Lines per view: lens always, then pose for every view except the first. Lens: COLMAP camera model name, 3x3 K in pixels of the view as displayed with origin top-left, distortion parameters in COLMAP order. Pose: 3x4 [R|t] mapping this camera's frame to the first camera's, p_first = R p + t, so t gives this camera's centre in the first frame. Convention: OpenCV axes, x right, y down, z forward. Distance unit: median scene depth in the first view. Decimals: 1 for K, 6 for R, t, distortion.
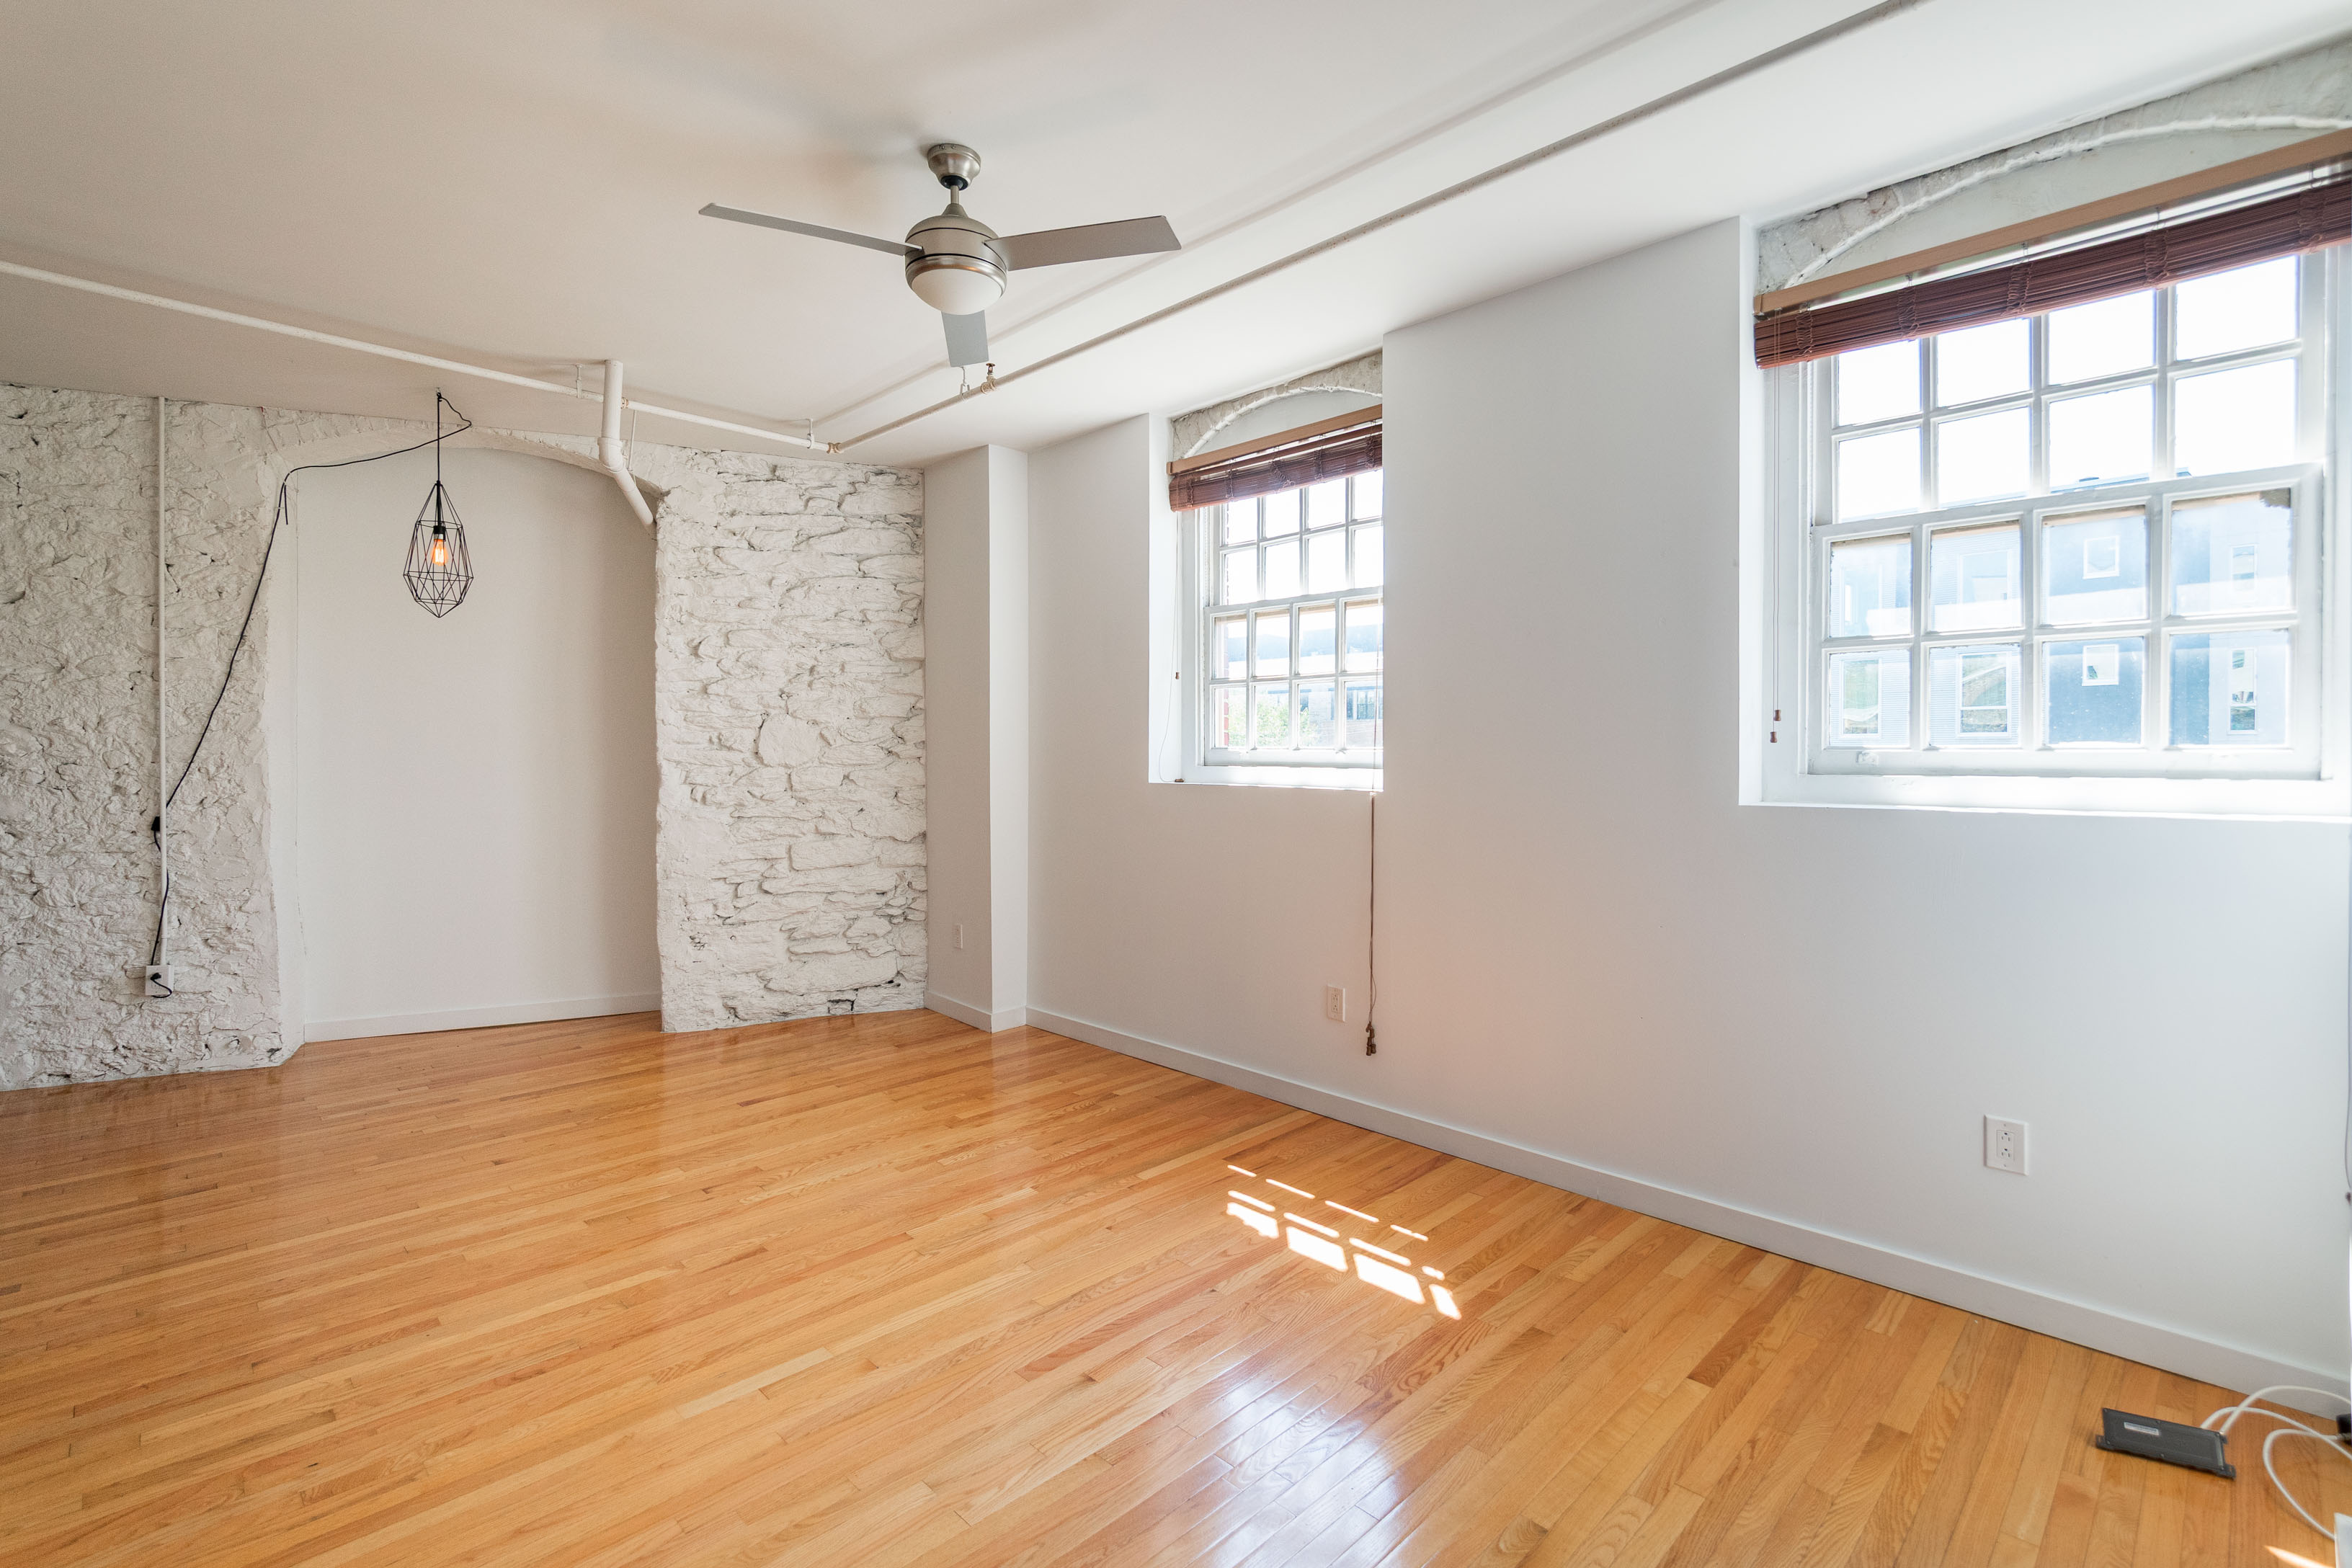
lens RADIAL K [[1042.2, 0, 1196.0], [0, 1042.2, 762.3], [0, 0, 1]] dist [0.000076, 0.001975]
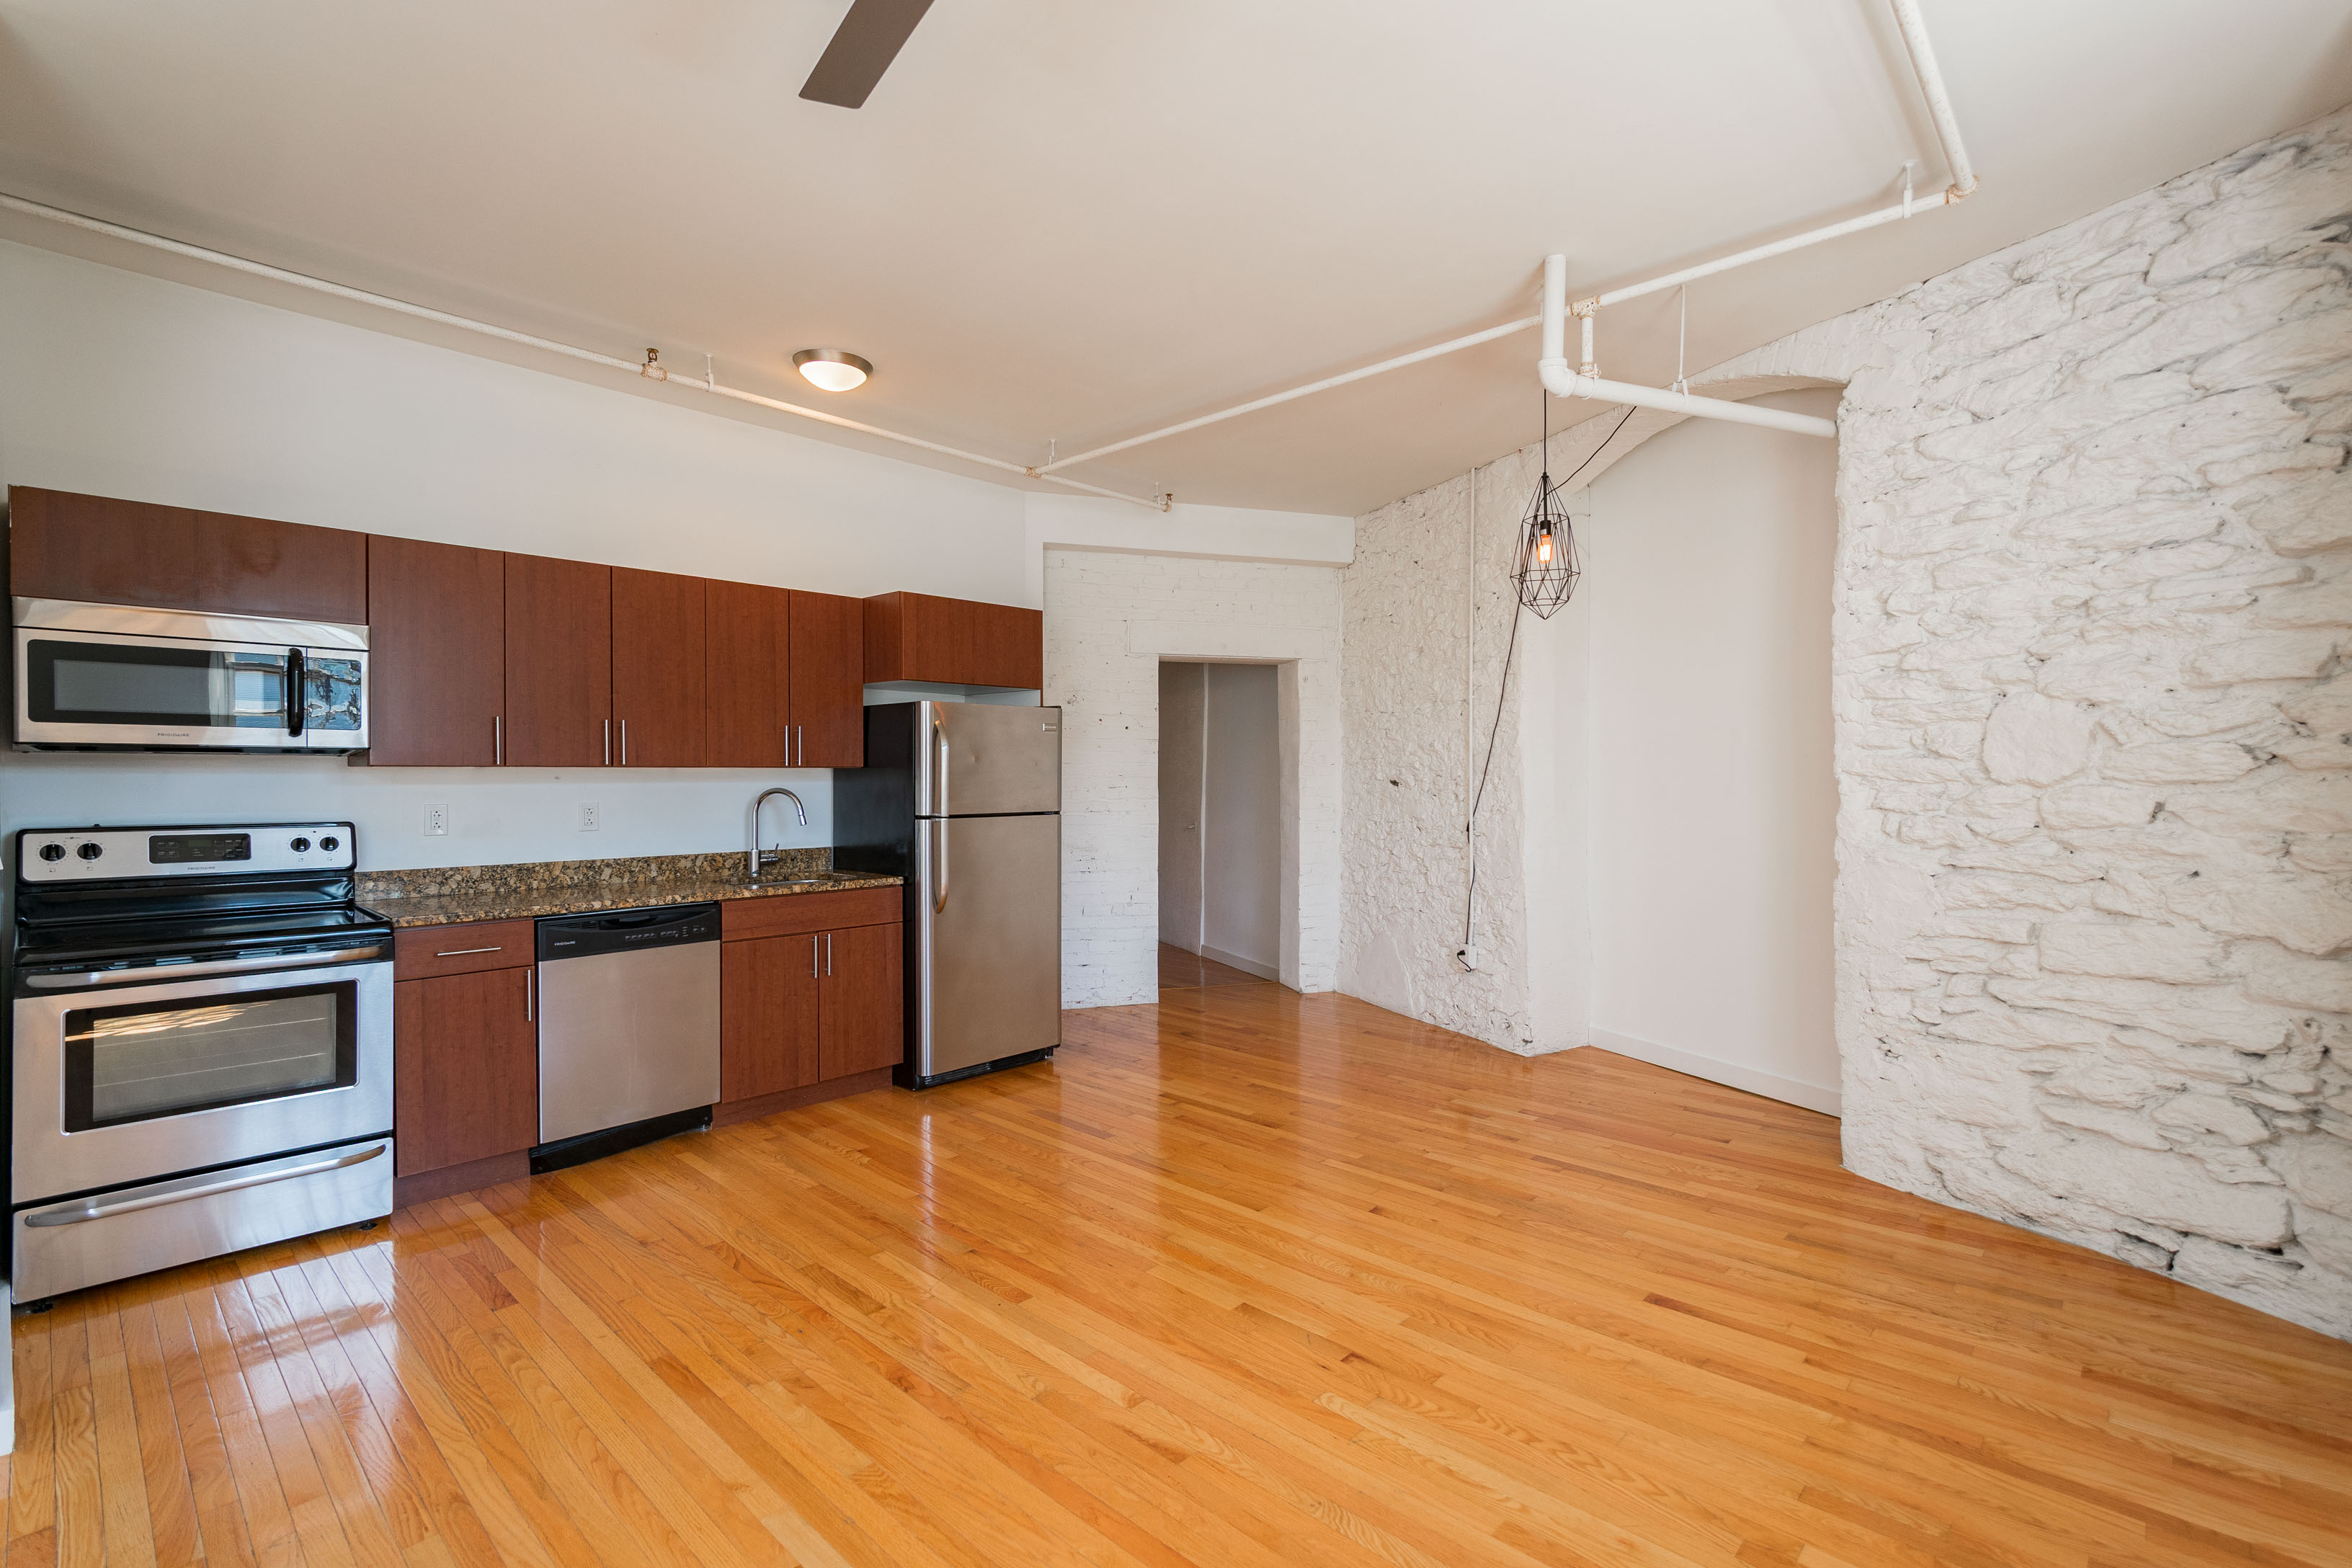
lens RADIAL K [[1051.9, 0, 1207.9], [0, 1051.9, 782.5], [0, 0, 1]] dist [0.002841, 0.001394]
pose [[0.045932, 0.007776, -0.998914, 0.195252], [-0.004563, 0.999961, 0.007574, 0.000964], [0.998934, 0.004210, 0.045966, 0.640718]]
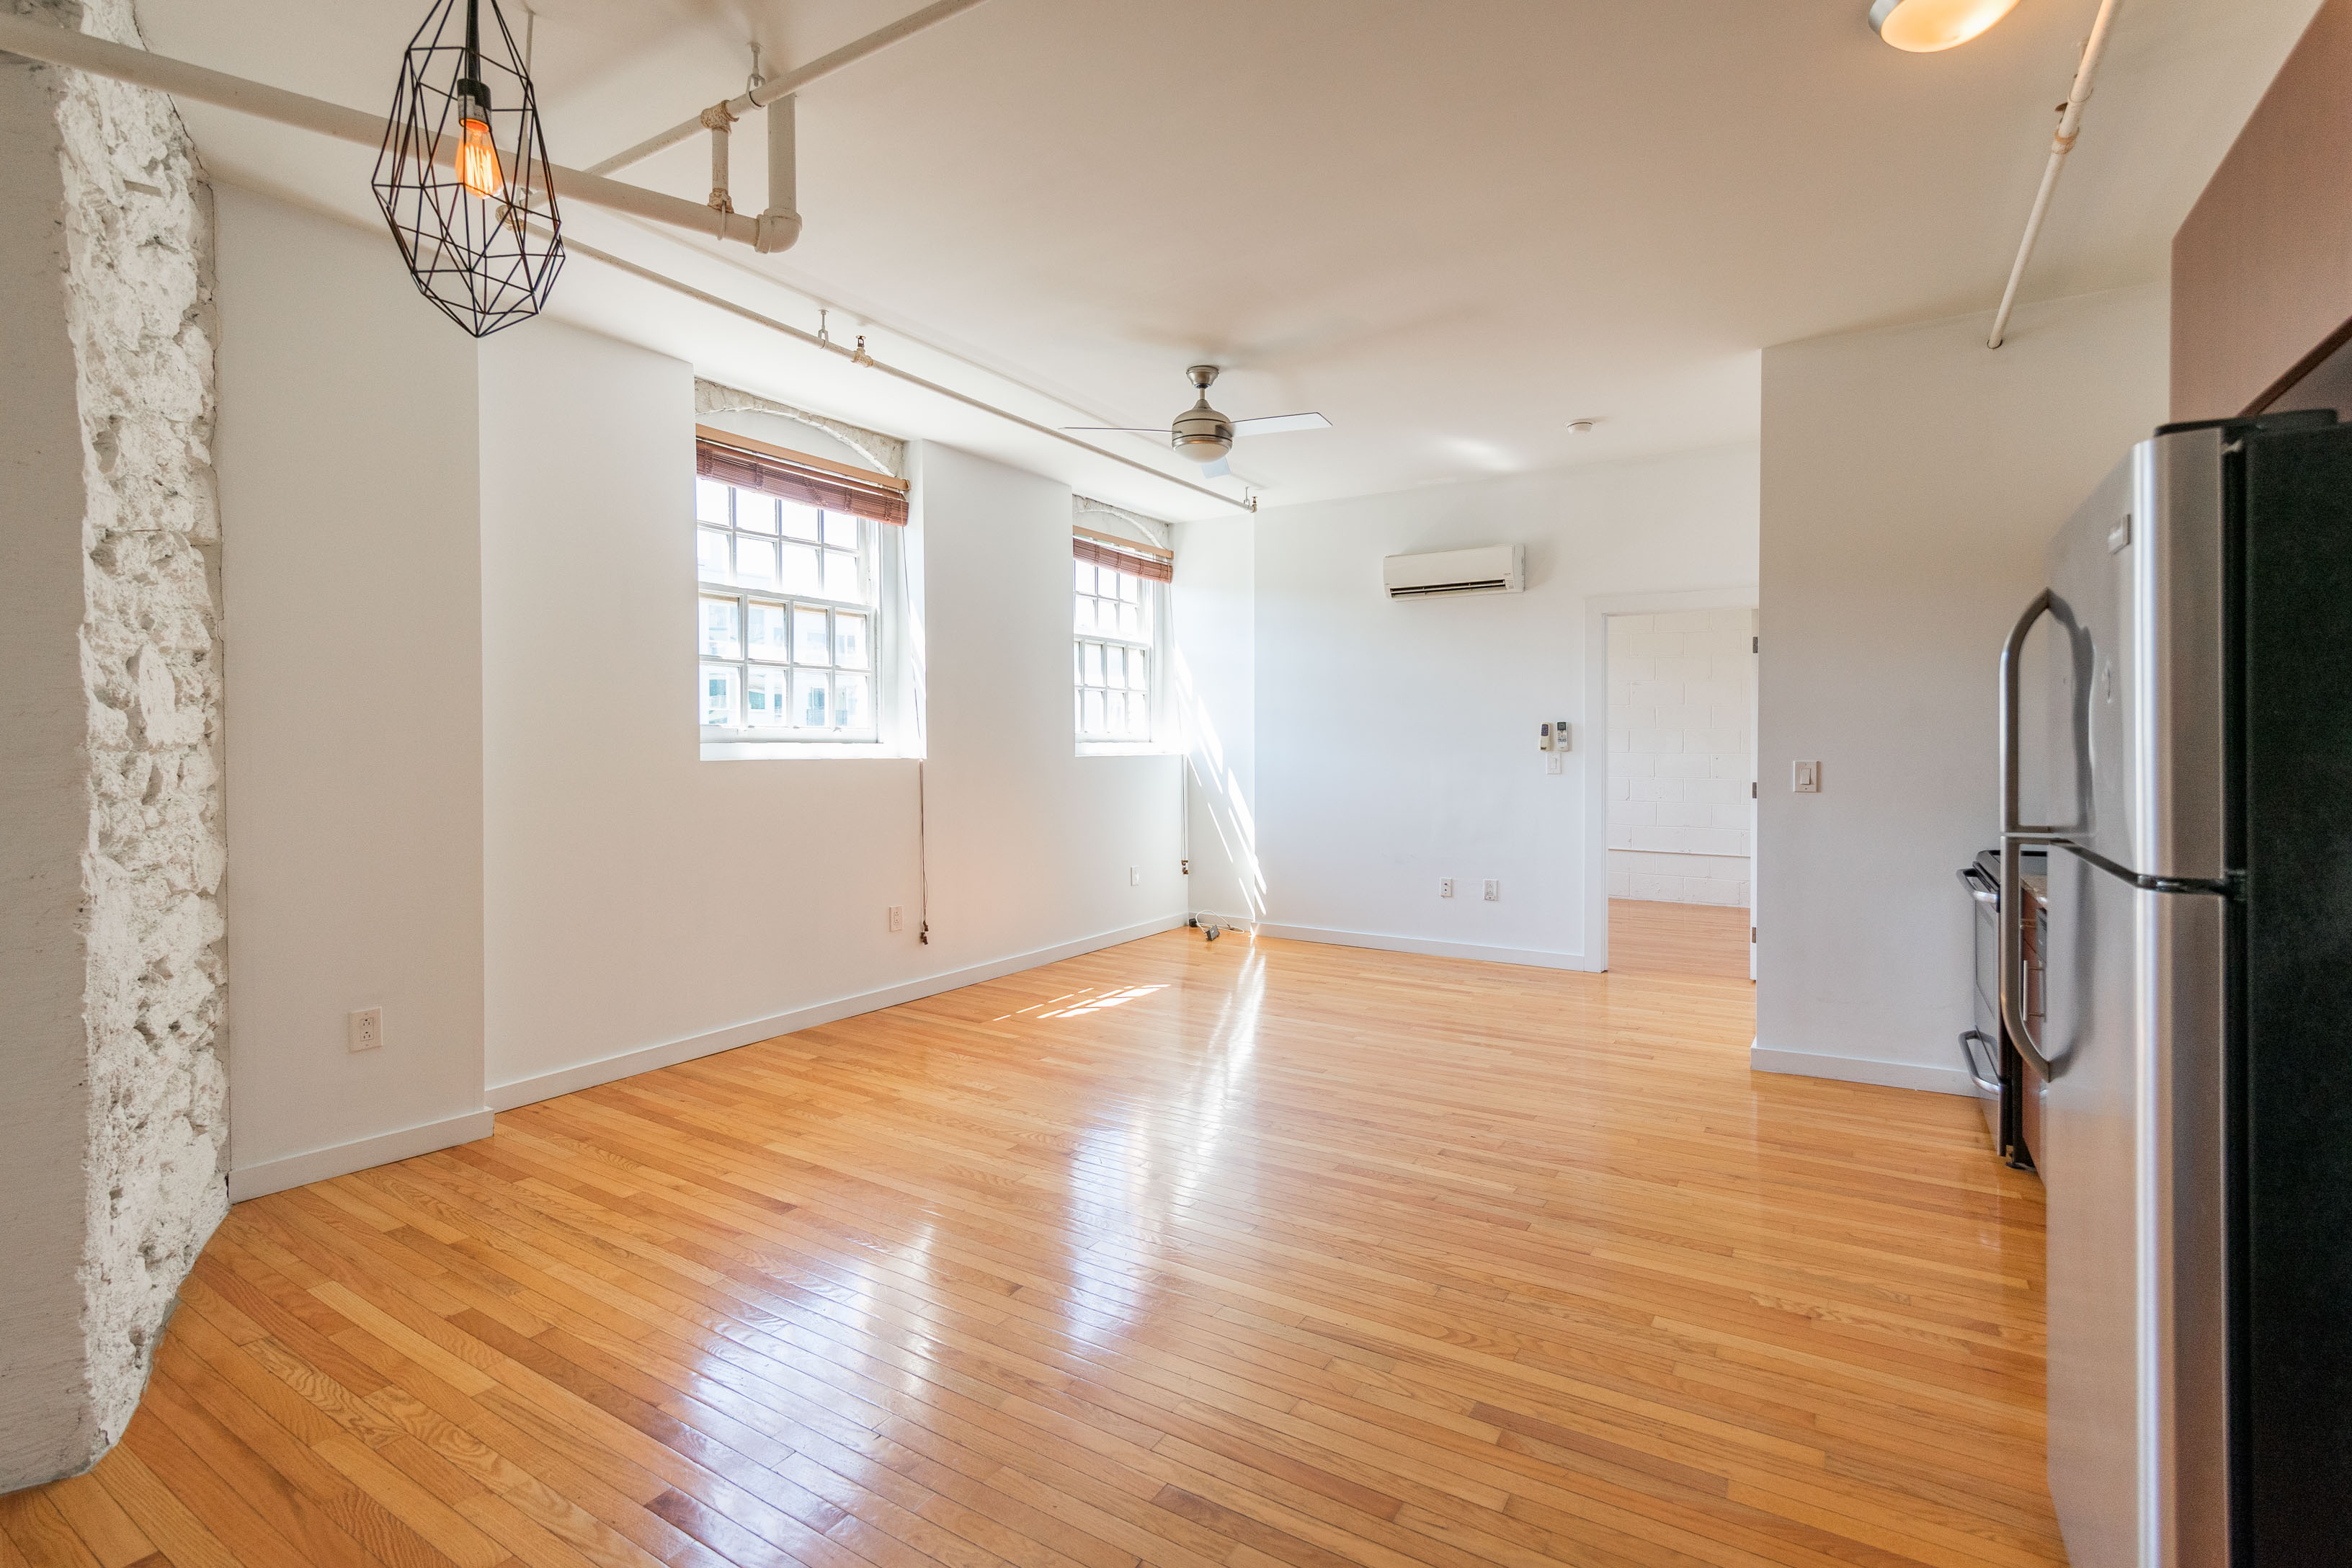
lens RADIAL K [[1011.8, 0, 1143.6], [0, 1011.8, 744.2], [0, 0, 1]] dist [0.000528, 0.000073]
pose [[-0.164953, 0.001475, 0.986300, -1.080332], [0.008401, 0.999965, -0.000090, 0.009925], [-0.986266, 0.008271, -0.164960, 0.810731]]
